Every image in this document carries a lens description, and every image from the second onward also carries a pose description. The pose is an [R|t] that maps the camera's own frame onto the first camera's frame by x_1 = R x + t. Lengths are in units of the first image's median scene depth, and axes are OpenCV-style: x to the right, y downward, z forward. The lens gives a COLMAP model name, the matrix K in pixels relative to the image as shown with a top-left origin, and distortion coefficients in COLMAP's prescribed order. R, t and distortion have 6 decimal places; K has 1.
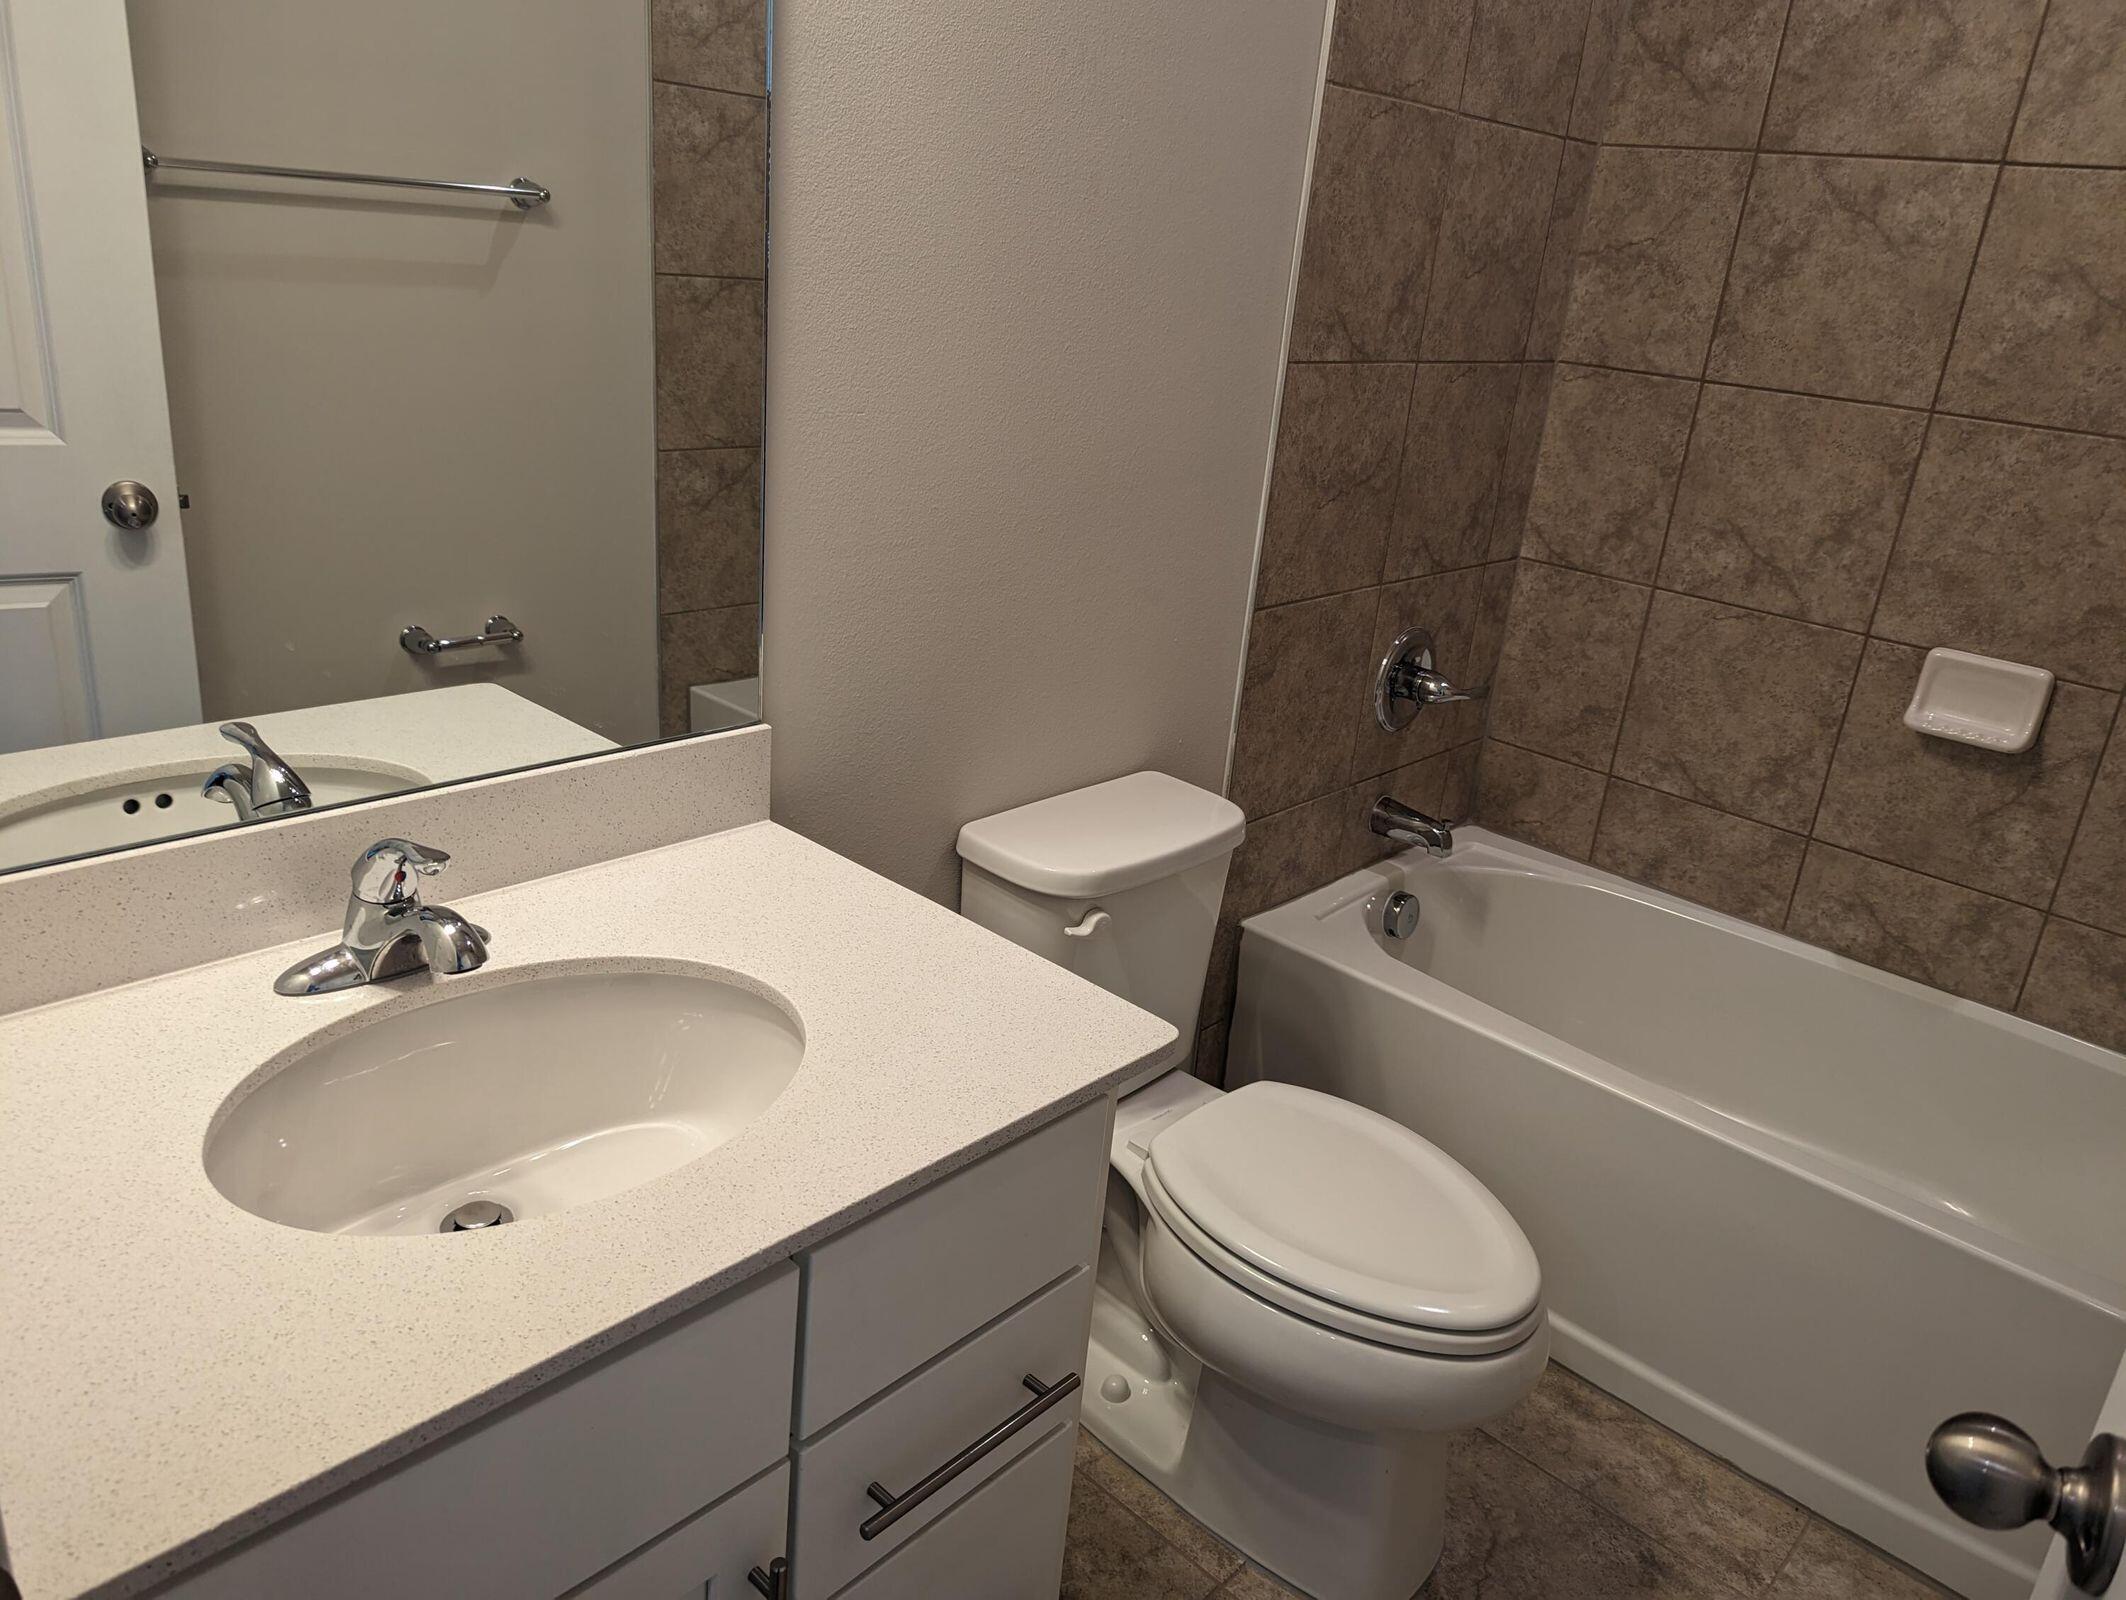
lens RADIAL K [[1517.0, 0, 1076.7], [0, 1517.0, 787.7], [0, 0, 1]] dist [0.050418, -0.050154]
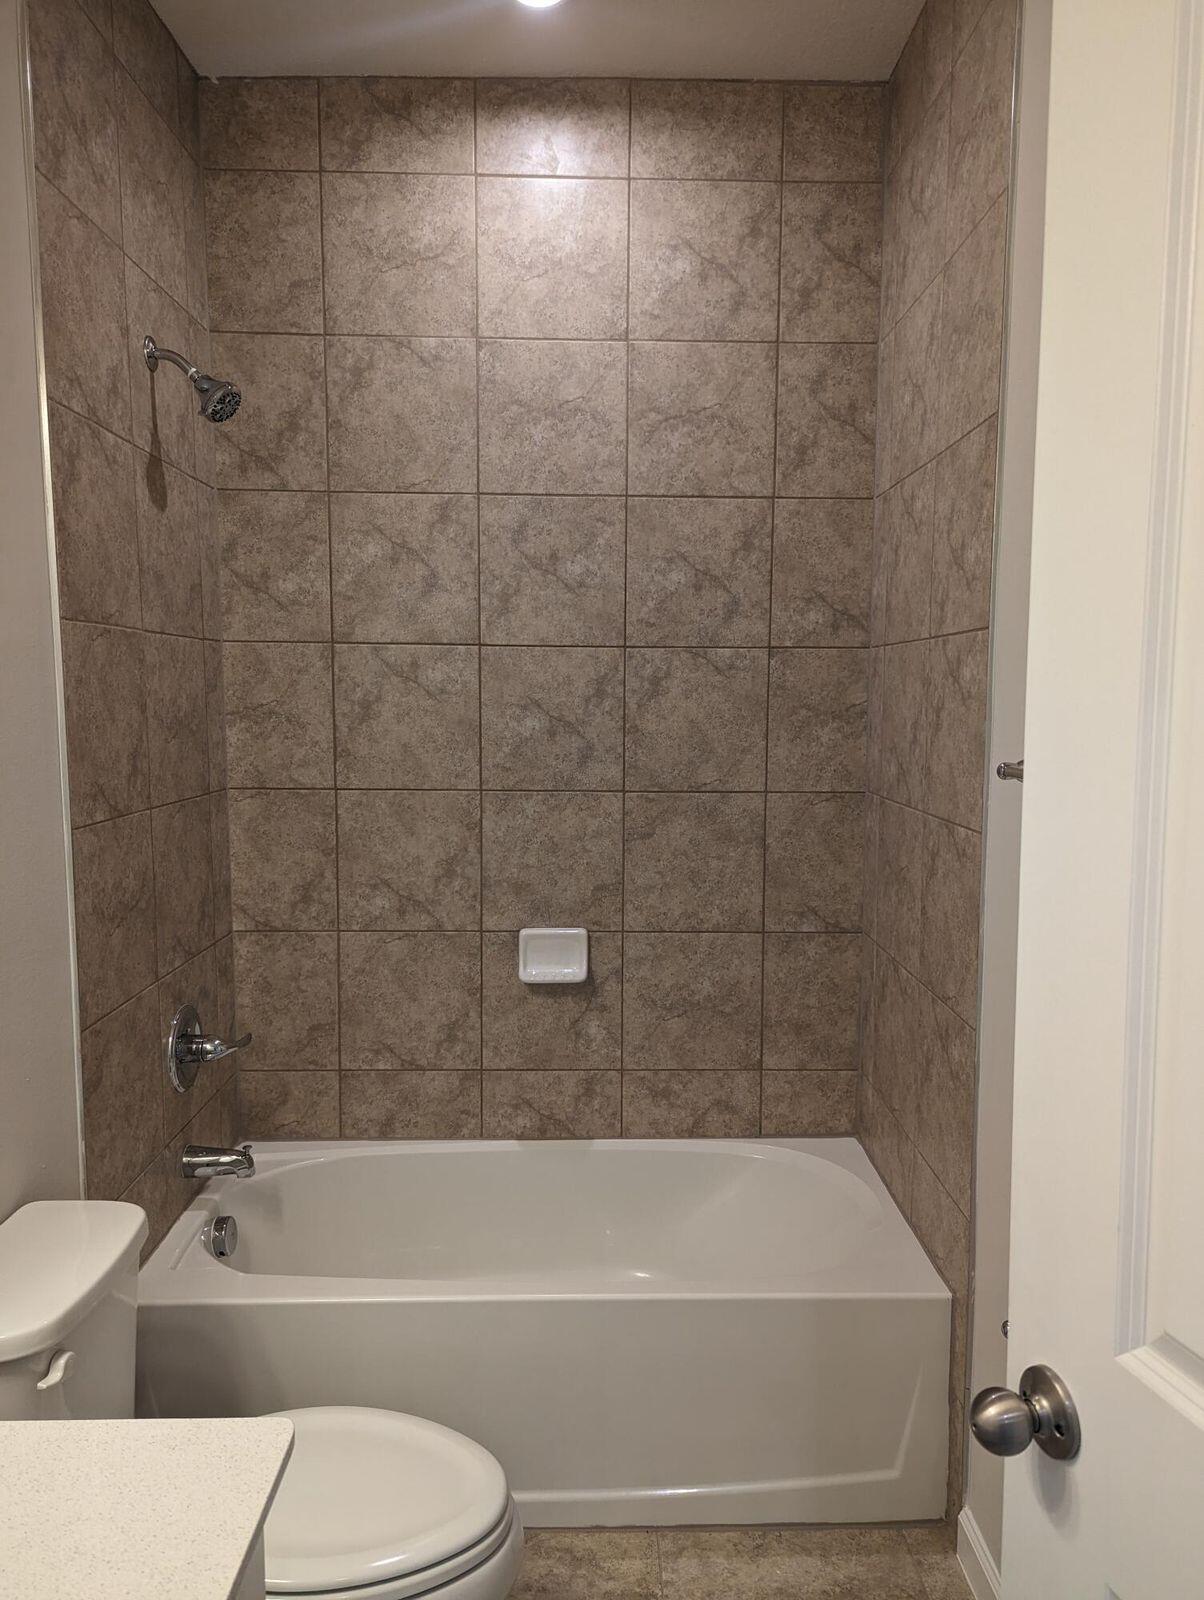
lens RADIAL K [[1141.7, 0, 628.5], [0, 1141.7, 810.6], [0, 0, 1]] dist [0.050418, -0.050154]
pose [[0.709654, -0.157254, 0.686777, -0.149427], [0.297181, 0.950625, -0.089412, -0.067022], [-0.638807, 0.267549, 0.721348, 0.039647]]
